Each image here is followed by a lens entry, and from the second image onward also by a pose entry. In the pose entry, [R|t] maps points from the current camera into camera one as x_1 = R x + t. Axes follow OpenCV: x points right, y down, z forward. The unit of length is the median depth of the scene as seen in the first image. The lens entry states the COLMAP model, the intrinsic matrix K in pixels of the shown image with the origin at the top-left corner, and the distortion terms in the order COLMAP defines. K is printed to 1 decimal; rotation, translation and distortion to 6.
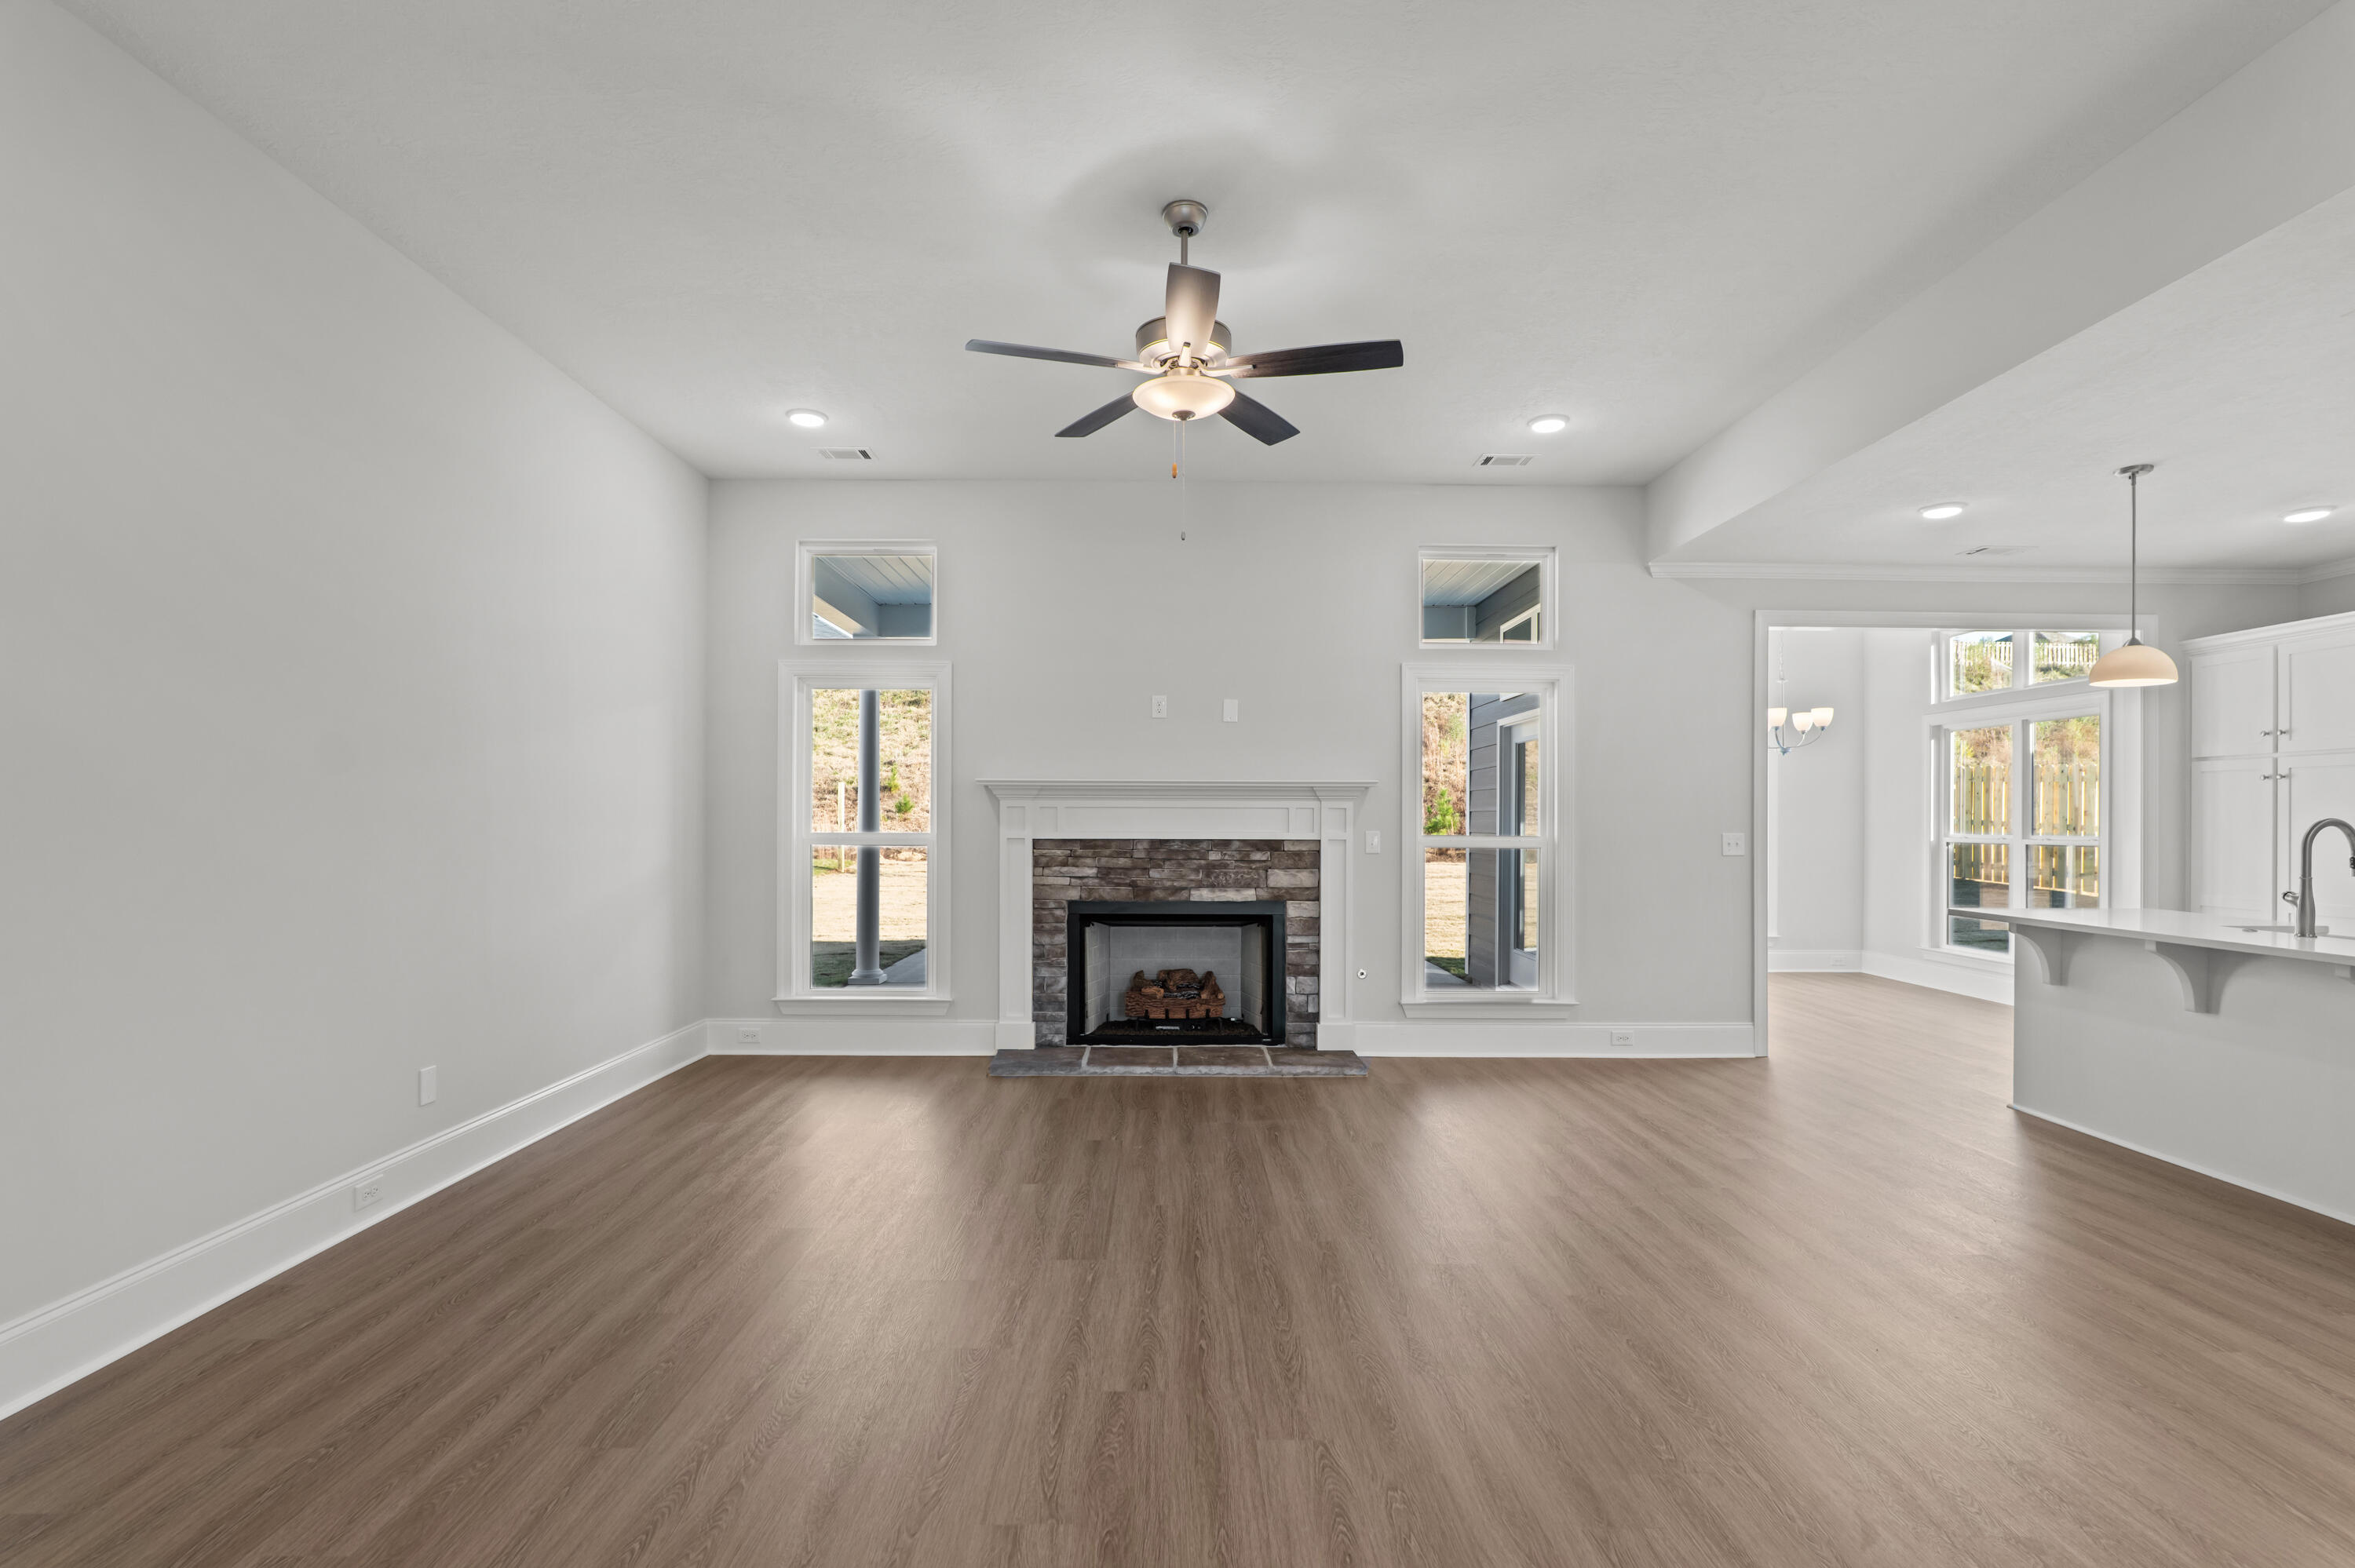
lens RADIAL K [[1111.3, 0, 1194.9], [0, 1111.3, 813.0], [0, 0, 1]] dist [-0.016104, 0.003060]
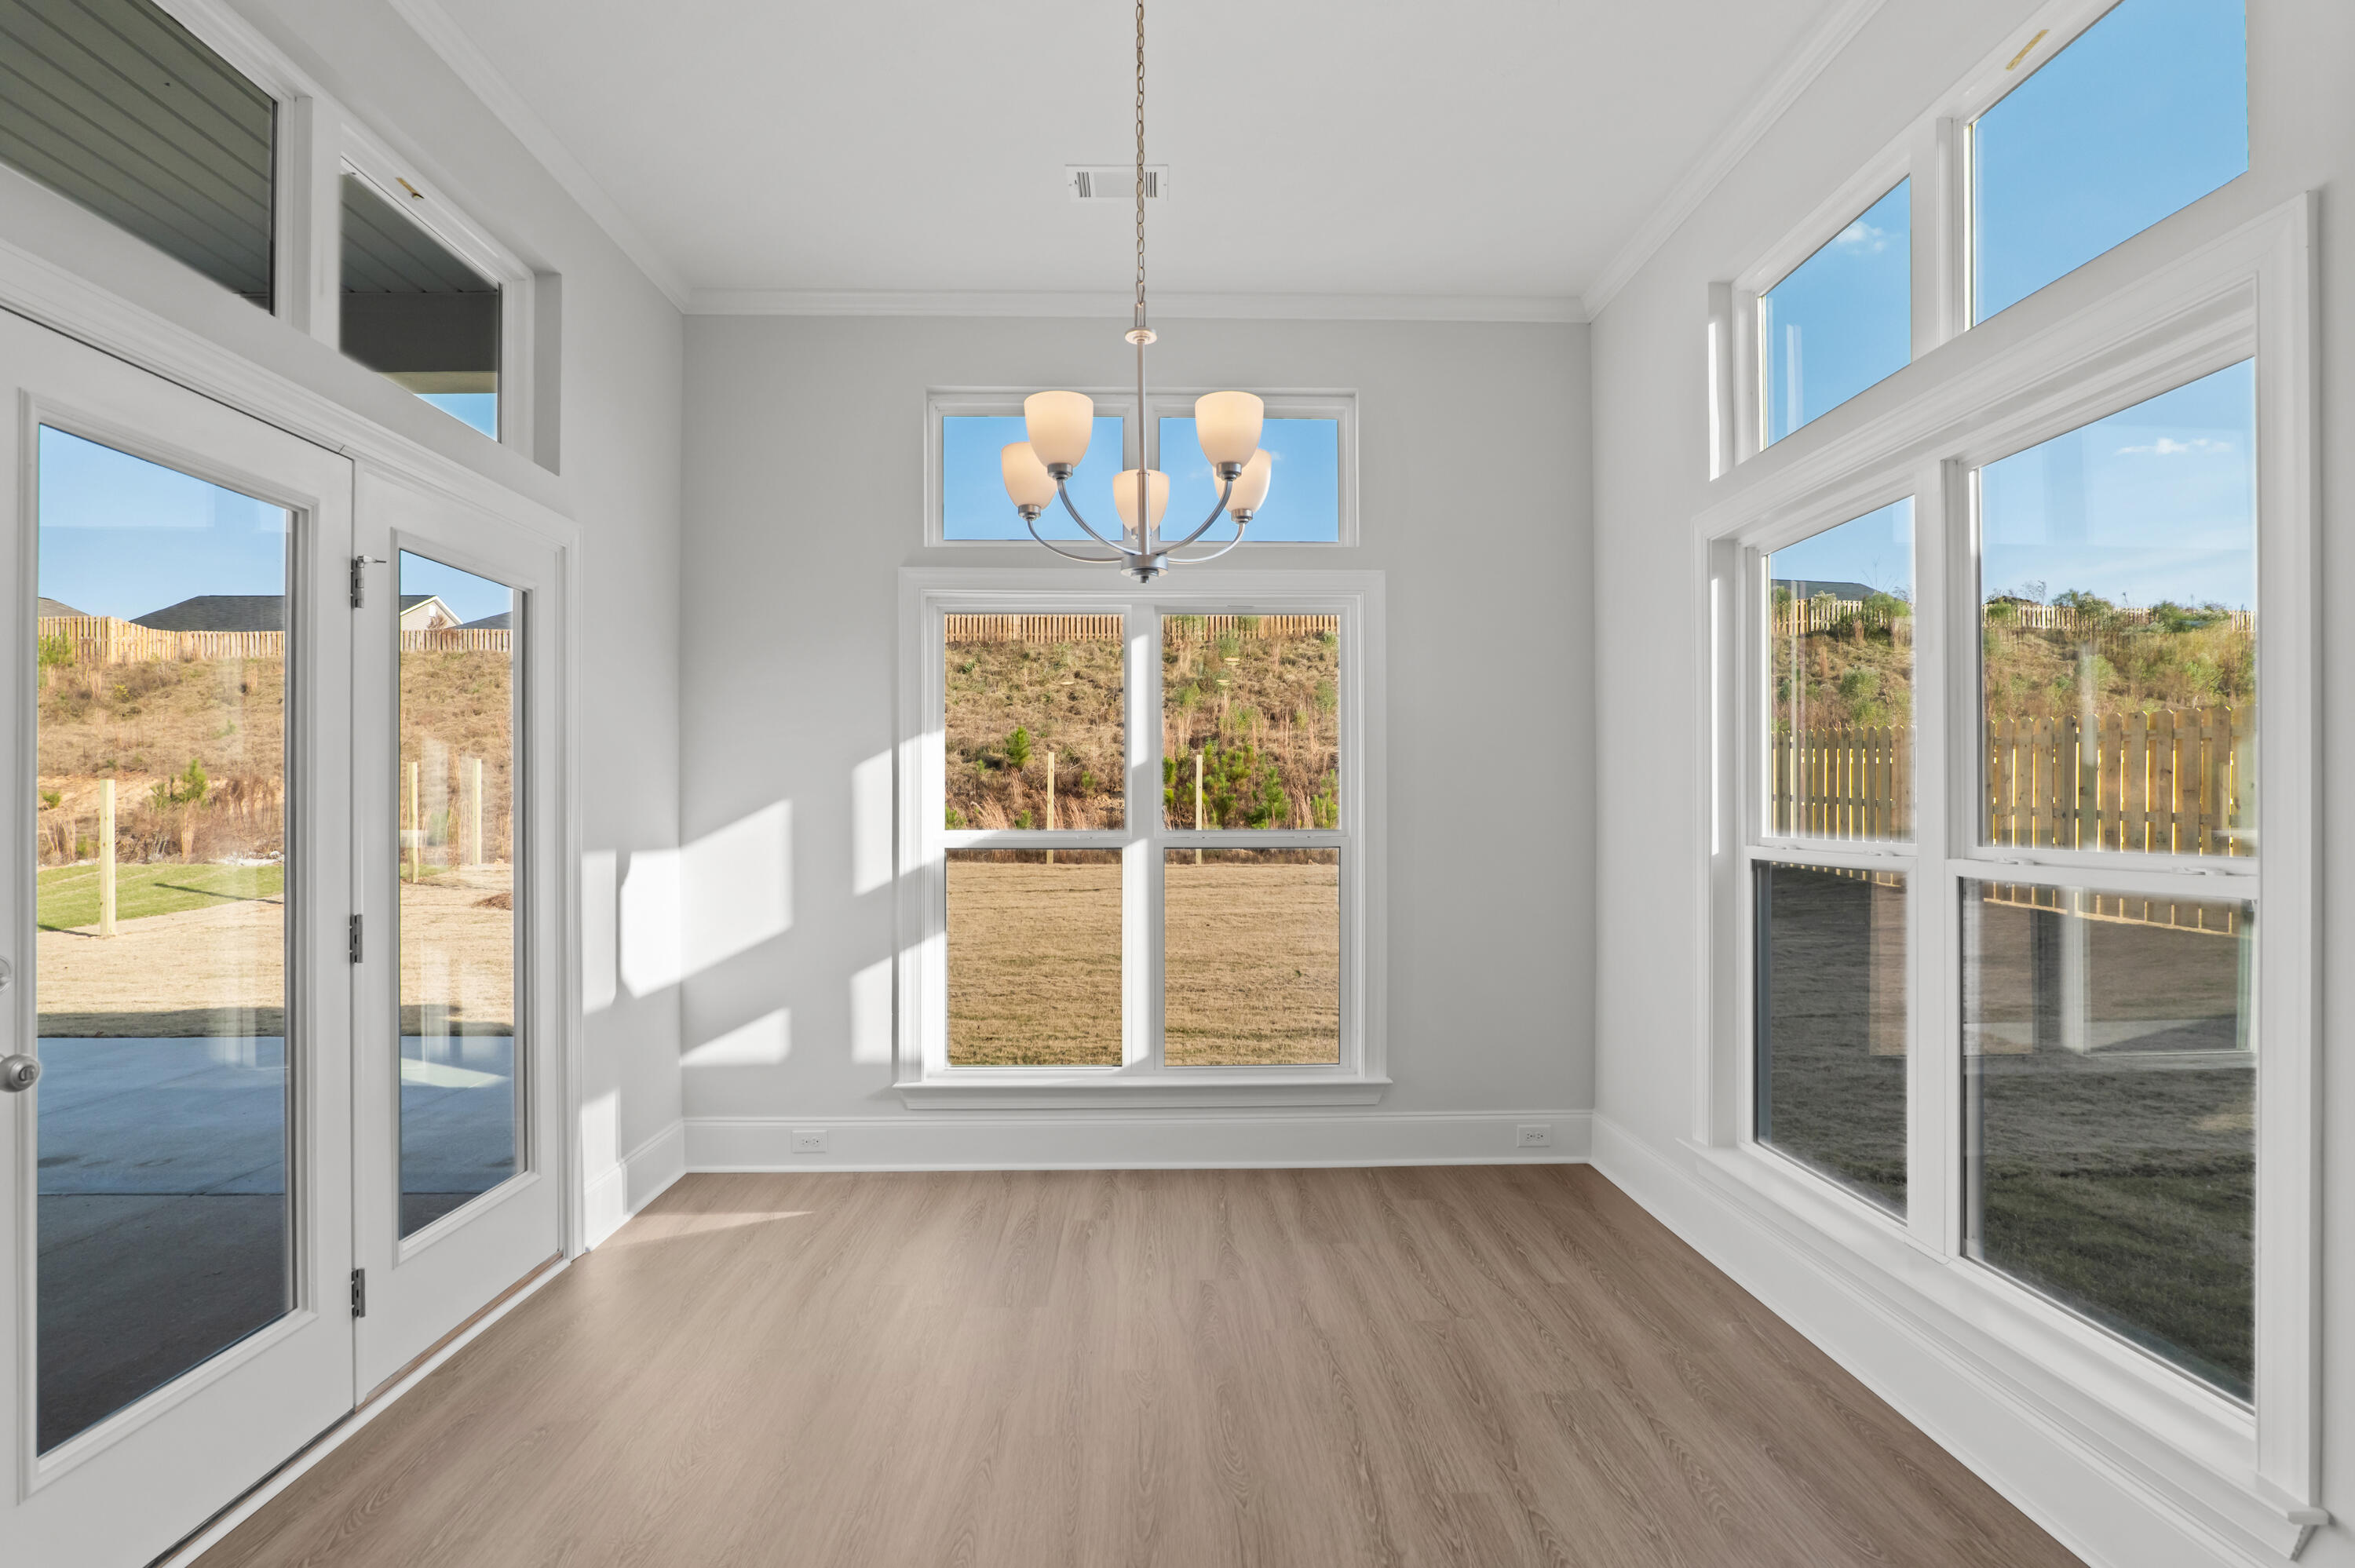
lens RADIAL K [[1111.3, 0, 1155.0], [0, 1111.3, 787.7], [0, 0, 1]] dist [-0.016104, 0.003060]
pose [[0.999922, -0.007493, -0.010023, 0.706316], [0.007368, 0.999895, -0.012455, 0.010170], [0.010116, 0.012381, 0.999872, 0.919141]]
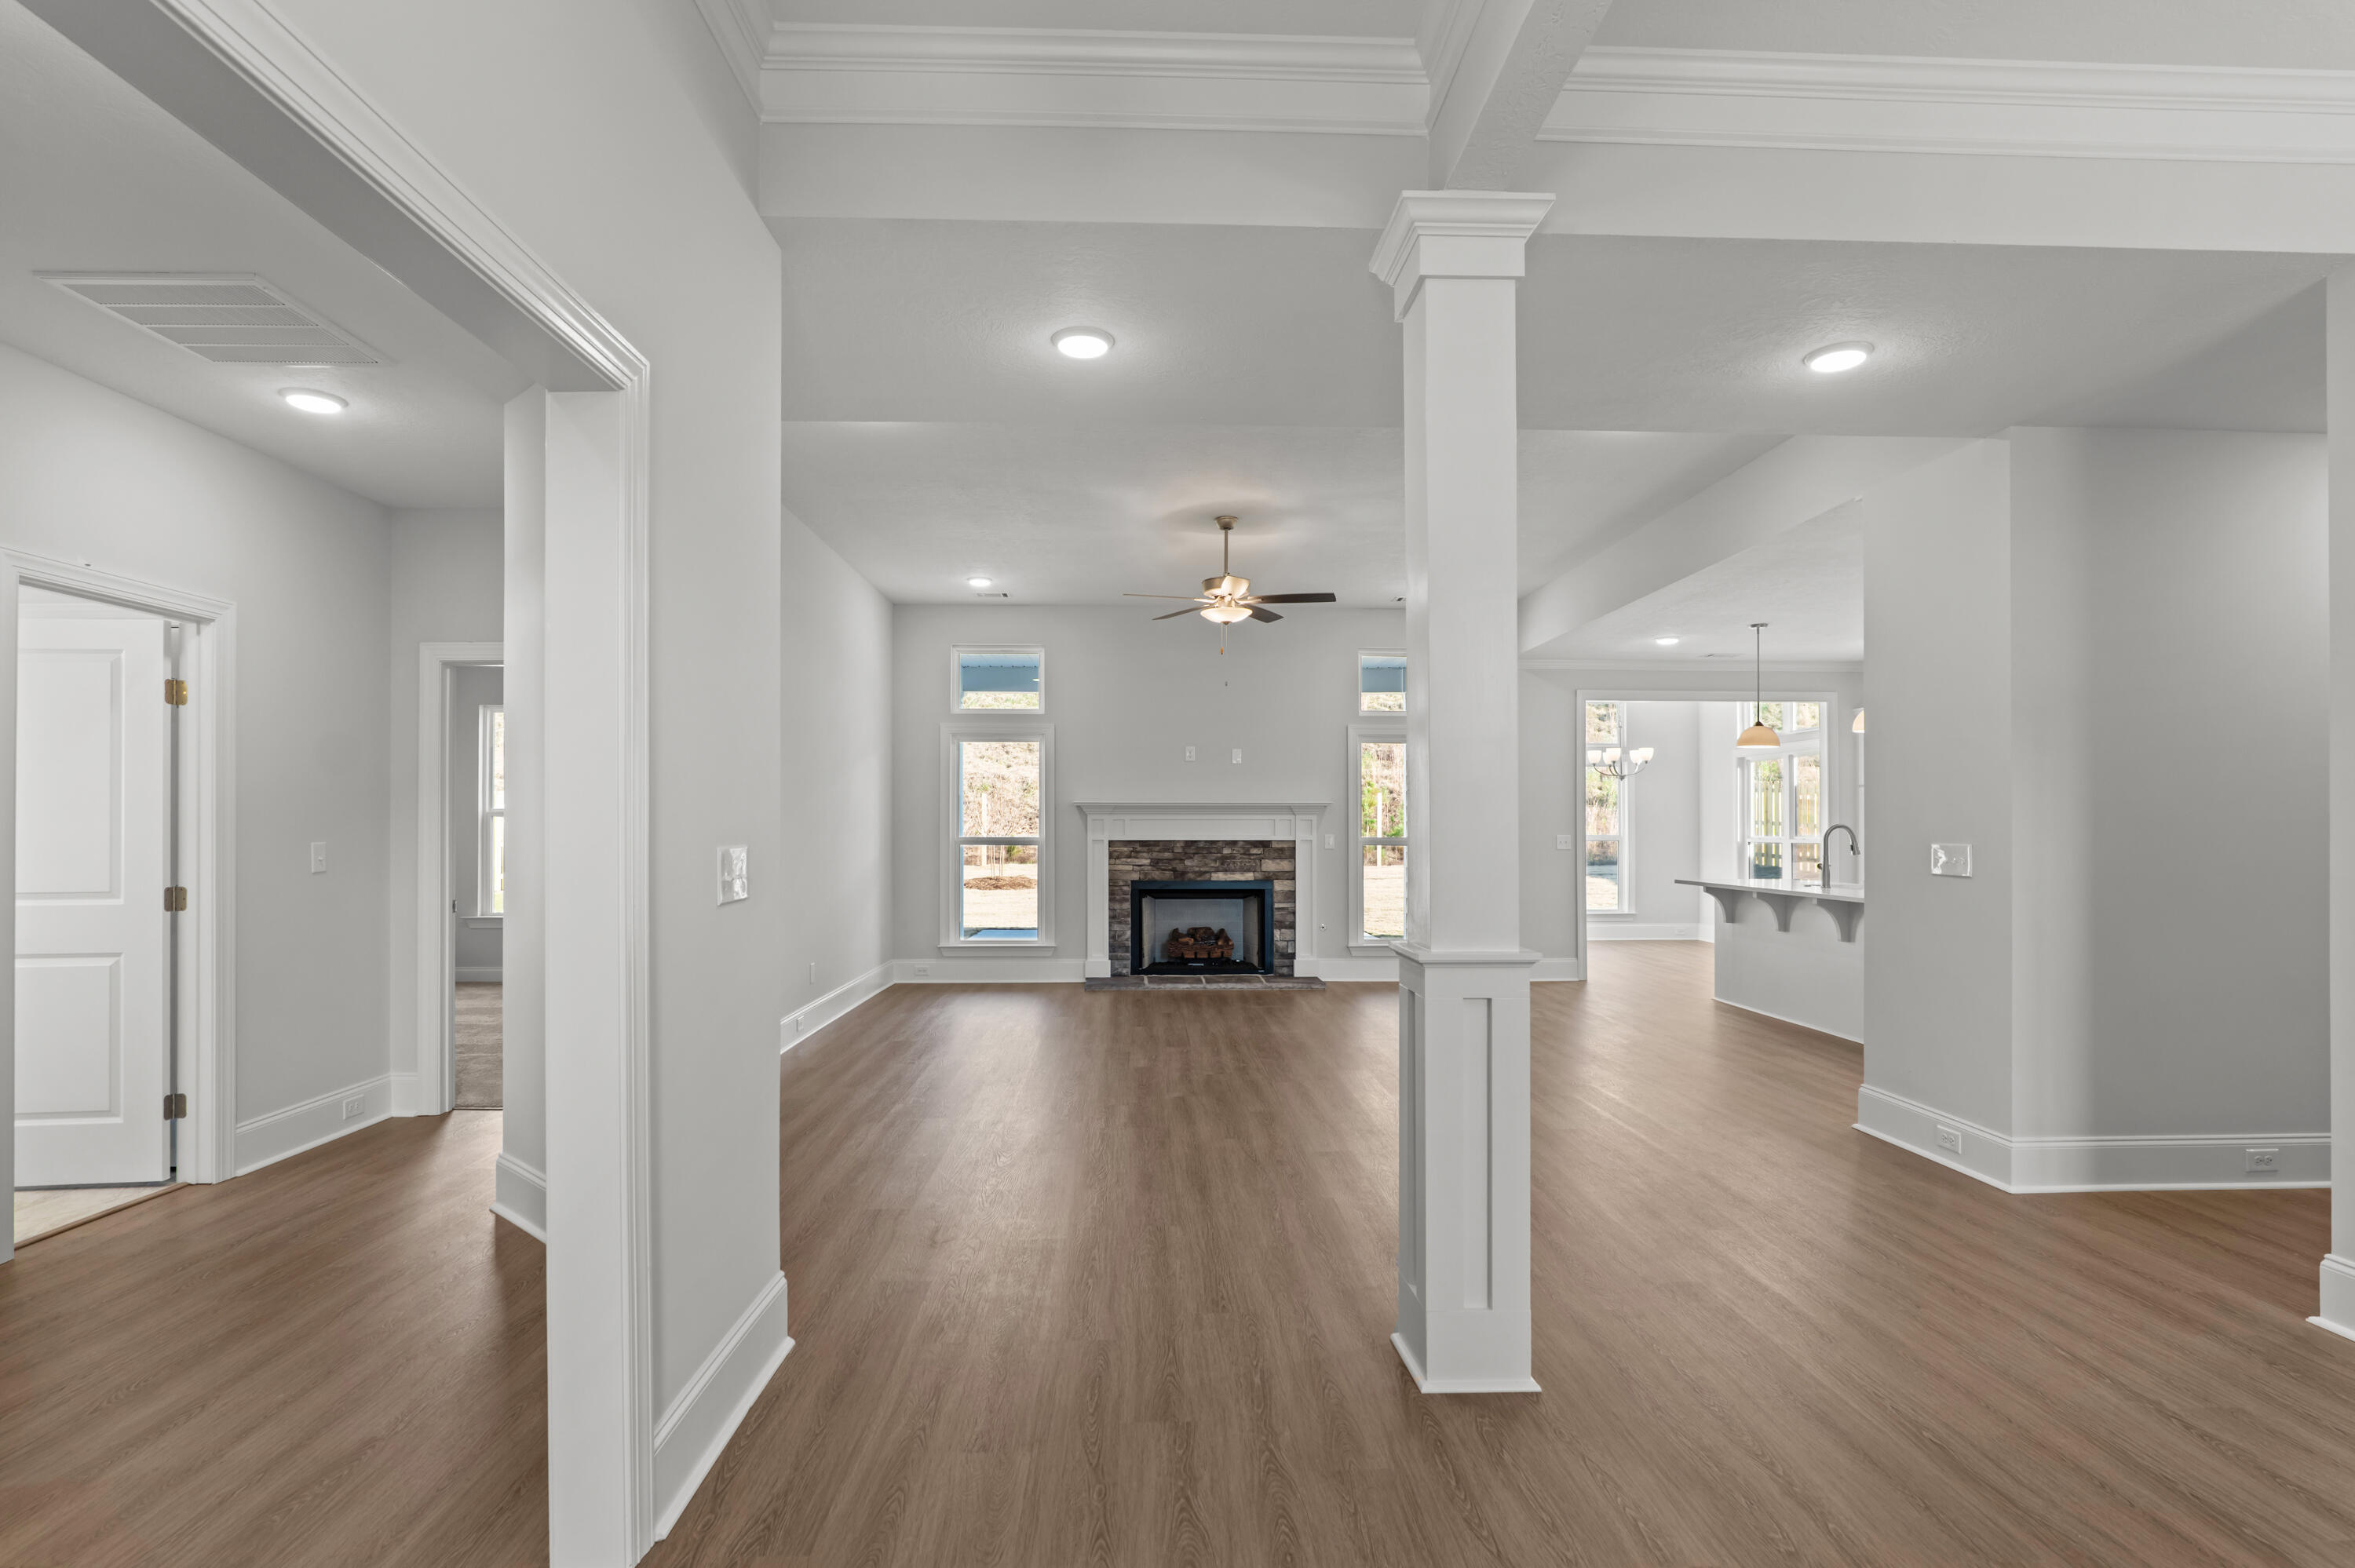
lens RADIAL K [[1111.3, 0, 1190.0], [0, 1111.3, 814.9], [0, 0, 1]] dist [-0.016104, 0.003060]
pose [[0.999802, -0.003628, 0.019565, -0.063267], [0.003748, 0.999974, -0.006121, -0.002161], [-0.019542, 0.006193, 0.999790, -0.535841]]
